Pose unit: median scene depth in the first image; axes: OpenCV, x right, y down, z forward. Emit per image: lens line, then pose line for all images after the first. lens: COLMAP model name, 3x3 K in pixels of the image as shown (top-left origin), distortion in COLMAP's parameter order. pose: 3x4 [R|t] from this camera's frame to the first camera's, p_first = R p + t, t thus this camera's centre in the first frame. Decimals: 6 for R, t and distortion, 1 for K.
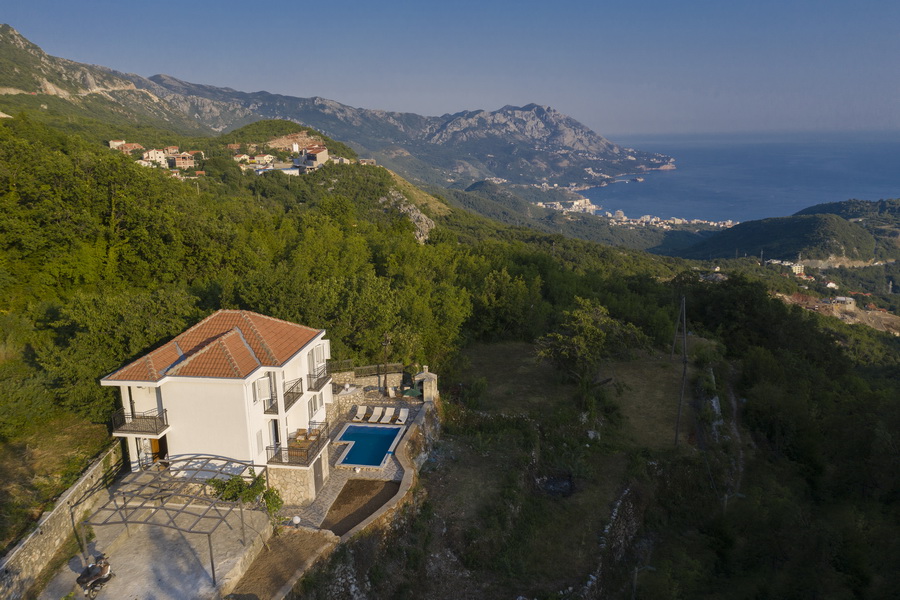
lens RADIAL K [[708.3, 0, 450.0], [0, 708.3, 300.0], [0, 0, 1]] dist [-0.011194, 0.002290]
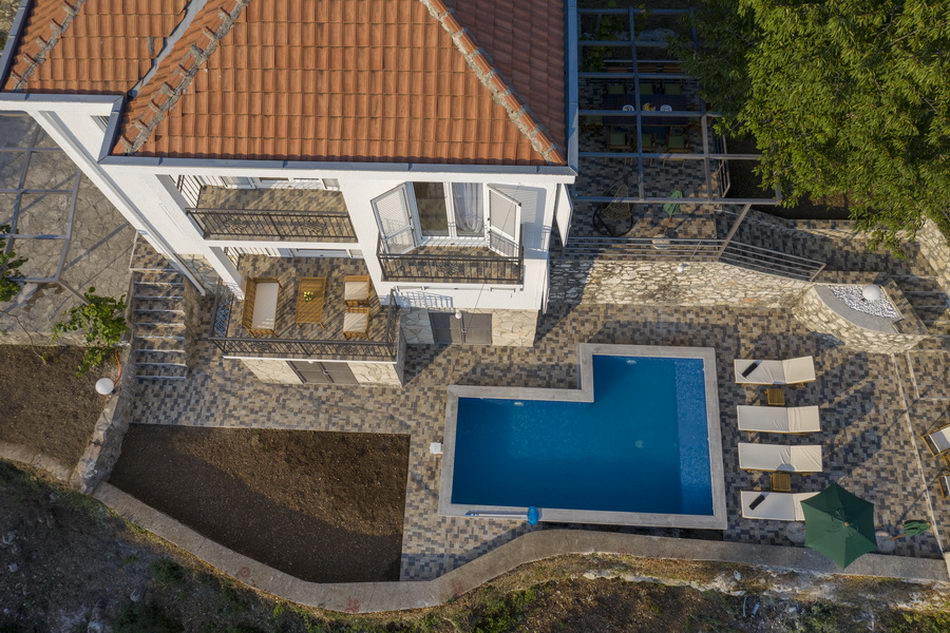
lens RADIAL K [[747.6, 0, 475.0], [0, 747.6, 316.5], [0, 0, 1]] dist [-0.011194, 0.002290]
pose [[0.112360, 0.925052, -0.362842, -0.047645], [-0.212541, 0.379078, 0.900626, -0.160489], [0.970671, -0.024076, 0.239205, 0.940985]]
